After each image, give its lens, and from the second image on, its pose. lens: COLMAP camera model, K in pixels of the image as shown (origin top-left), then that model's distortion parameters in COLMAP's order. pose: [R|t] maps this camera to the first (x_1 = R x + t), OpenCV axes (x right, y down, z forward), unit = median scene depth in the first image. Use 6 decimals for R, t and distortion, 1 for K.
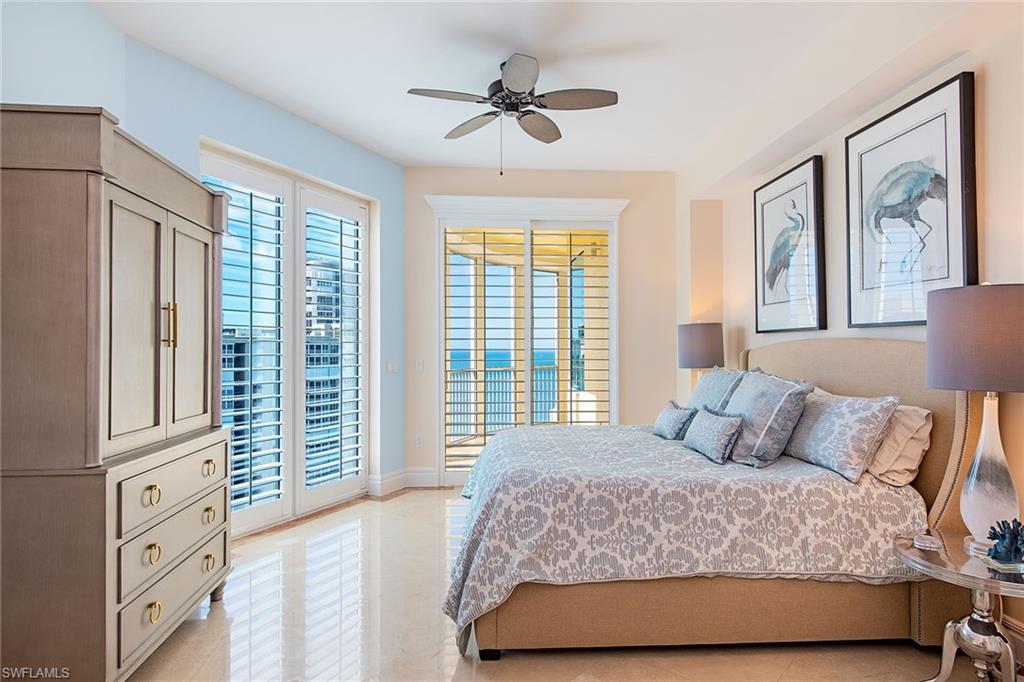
lens RADIAL K [[586.0, 0, 514.5], [0, 586.0, 339.4], [0, 0, 1]] dist [0.001303, -0.000036]
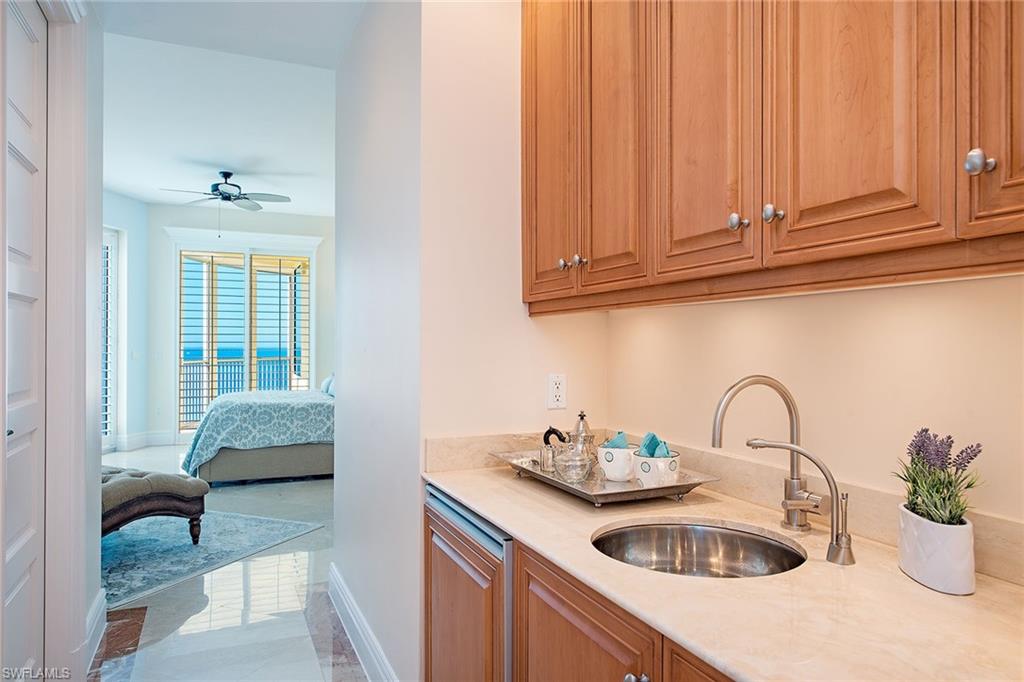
lens RADIAL K [[663.6, 0, 506.0], [0, 663.6, 343.2], [0, 0, 1]] dist [-0.005084, -0.002308]
pose [[0.939764, 0.005706, 0.341775, 0.147307], [-0.008116, 0.999951, 0.005624, 0.009274], [-0.341727, -0.008059, 0.939765, -1.531183]]
